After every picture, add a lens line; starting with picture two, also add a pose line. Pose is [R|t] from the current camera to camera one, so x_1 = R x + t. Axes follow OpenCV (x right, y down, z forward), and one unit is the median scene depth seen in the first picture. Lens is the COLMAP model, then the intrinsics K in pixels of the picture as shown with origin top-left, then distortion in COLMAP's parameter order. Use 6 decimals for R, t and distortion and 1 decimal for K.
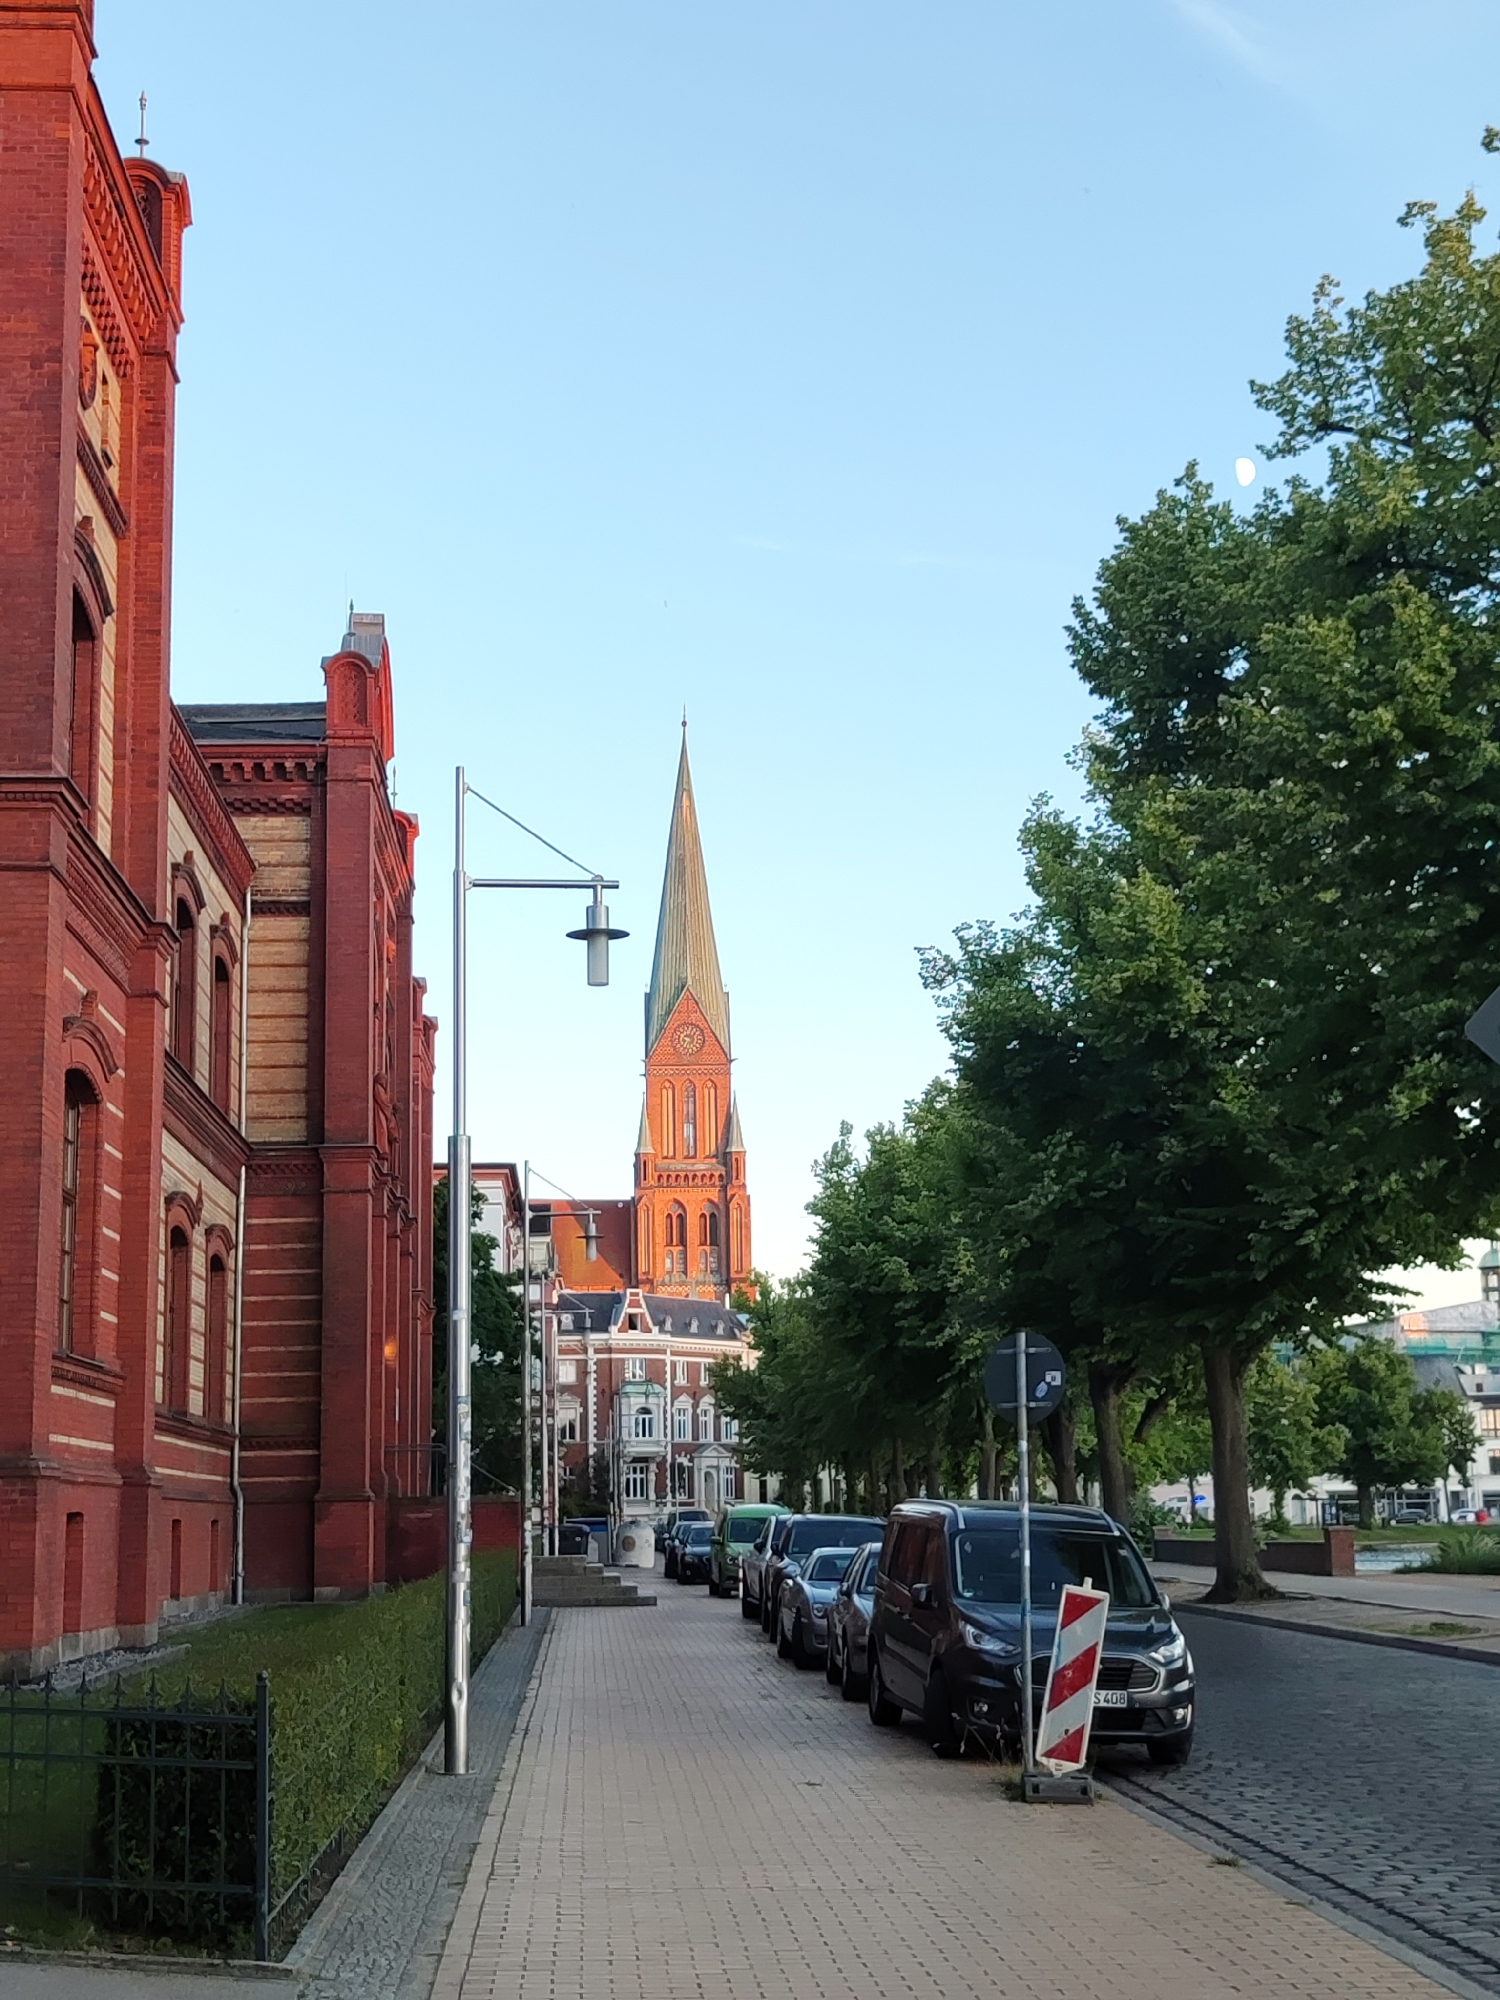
lens RADIAL K [[2778.9, 0, 737.2], [0, 2778.9, 955.4], [0, 0, 1]] dist [0.171012, -0.740220]
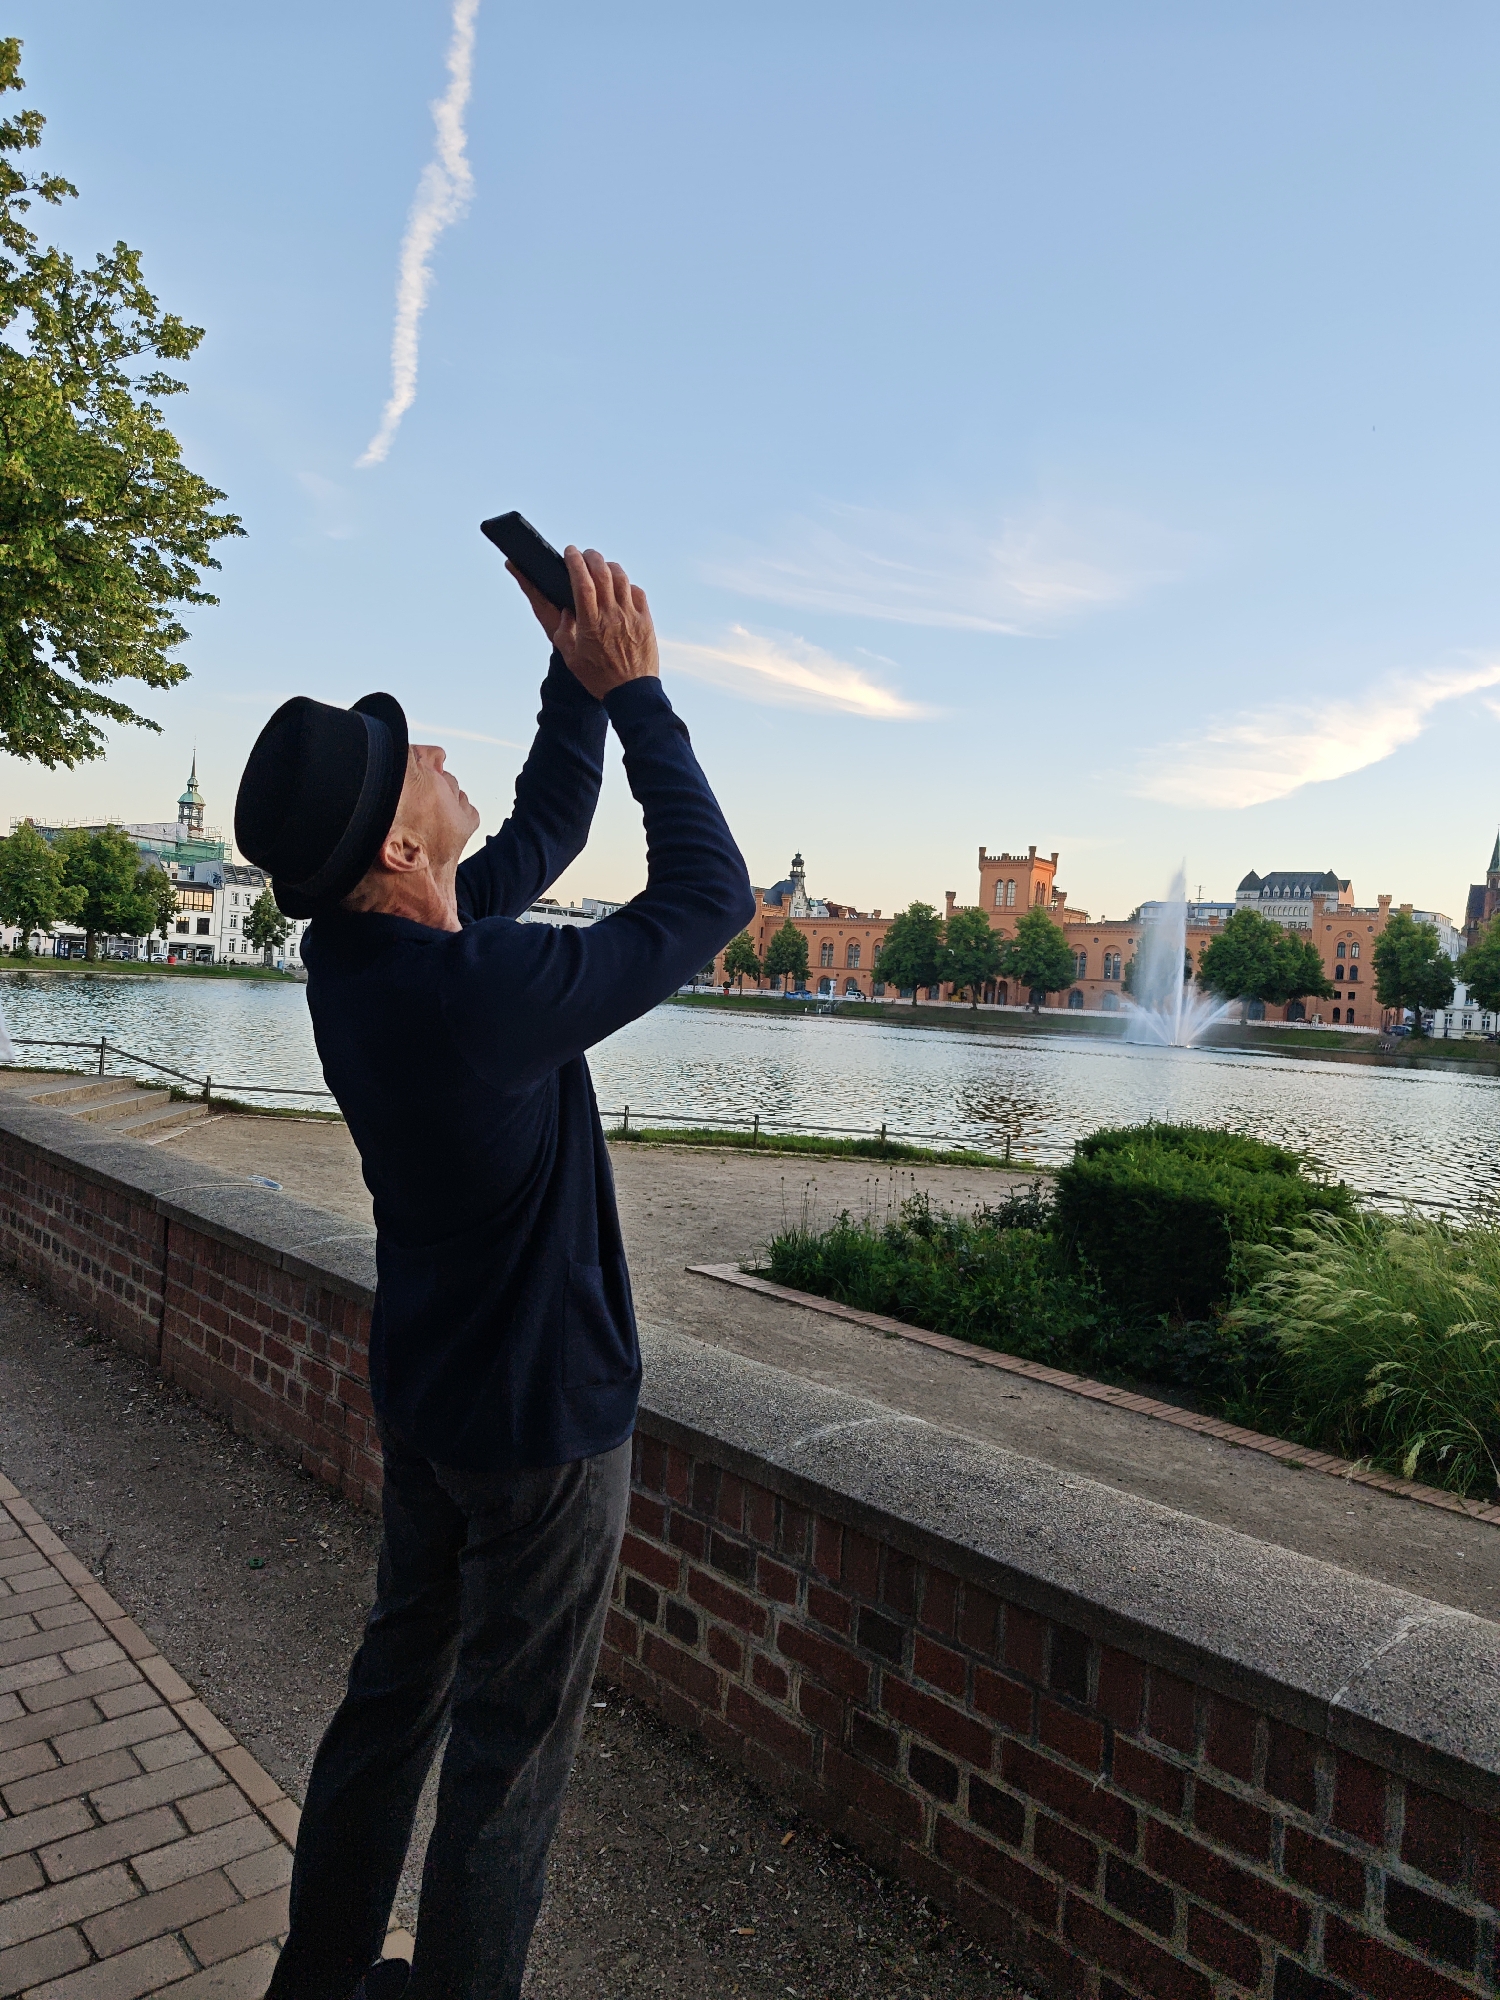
lens RADIAL K [[1381.8, 0, 750.0], [0, 1381.8, 1000.0], [0, 0, 1]] dist [0.066300, -0.153418]
pose [[0.772325, 0.069975, 0.631362, 0.041718], [-0.207061, 0.967361, 0.146077, 0.053327], [-0.600533, -0.243549, 0.761606, 0.268400]]
